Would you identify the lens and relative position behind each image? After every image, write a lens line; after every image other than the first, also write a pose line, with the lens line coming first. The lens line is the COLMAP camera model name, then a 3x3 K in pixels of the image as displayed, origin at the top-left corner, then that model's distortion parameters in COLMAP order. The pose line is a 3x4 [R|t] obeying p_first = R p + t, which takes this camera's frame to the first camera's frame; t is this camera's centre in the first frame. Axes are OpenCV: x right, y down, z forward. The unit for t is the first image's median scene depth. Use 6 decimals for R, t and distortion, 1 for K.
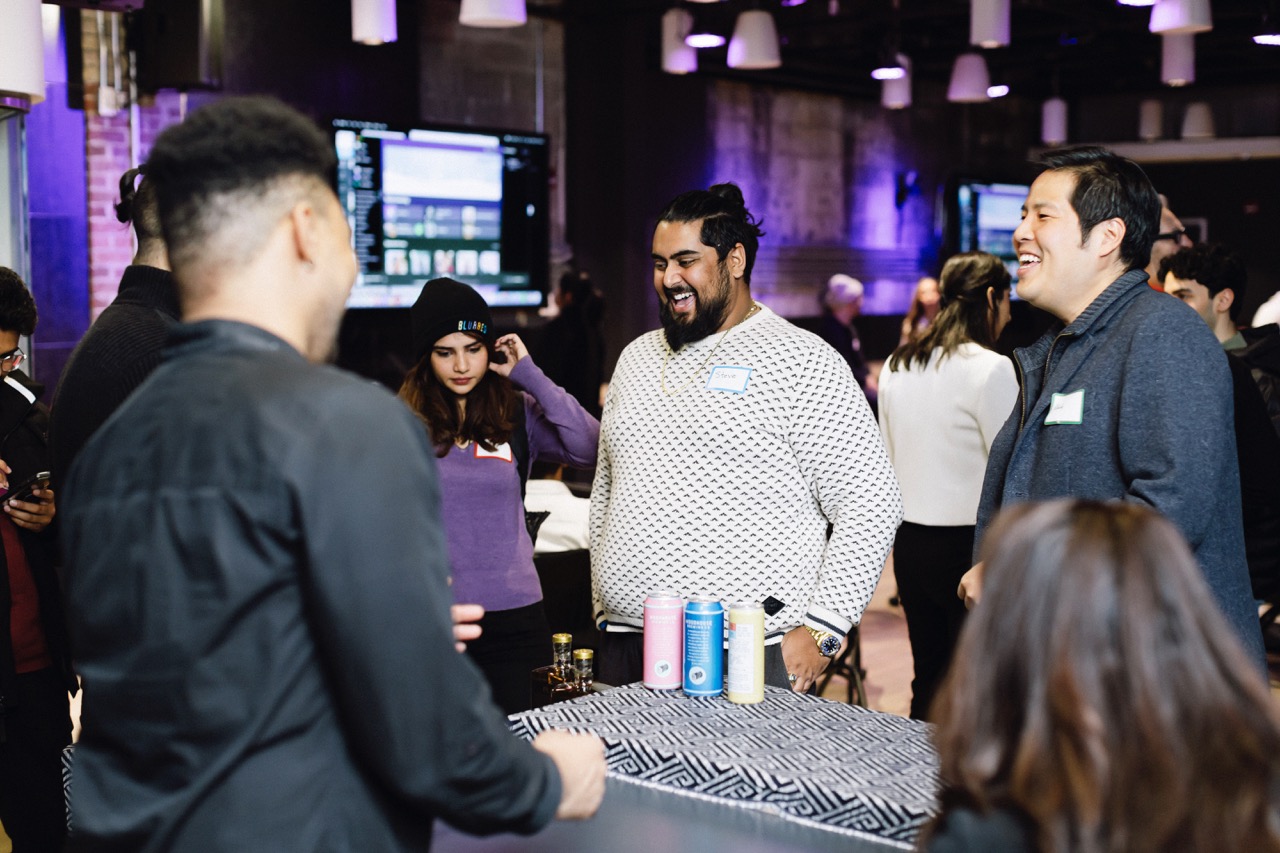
lens RADIAL K [[1977.4, 0, 639.2], [0, 1977.4, 427.6], [0, 0, 1]] dist [0.025641, 0.000000]
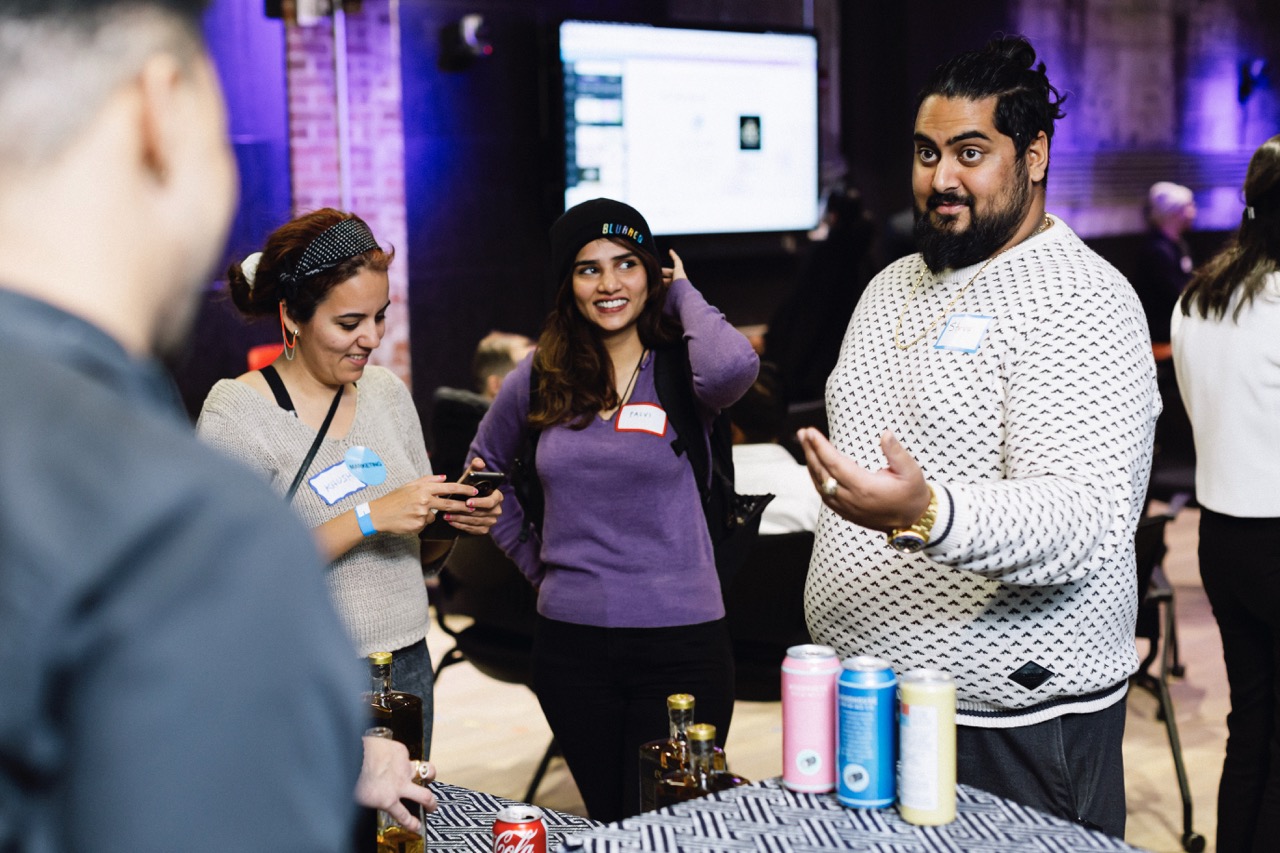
lens RADIAL K [[1977.4, 0, 641.4], [0, 1977.4, 423.8], [0, 0, 1]] dist [0.025641, 0.000000]
pose [[0.984736, -0.005560, -0.173966, 0.032399], [0.011866, 0.999309, 0.035228, -0.007947], [0.173650, -0.036755, 0.984121, 0.144064]]
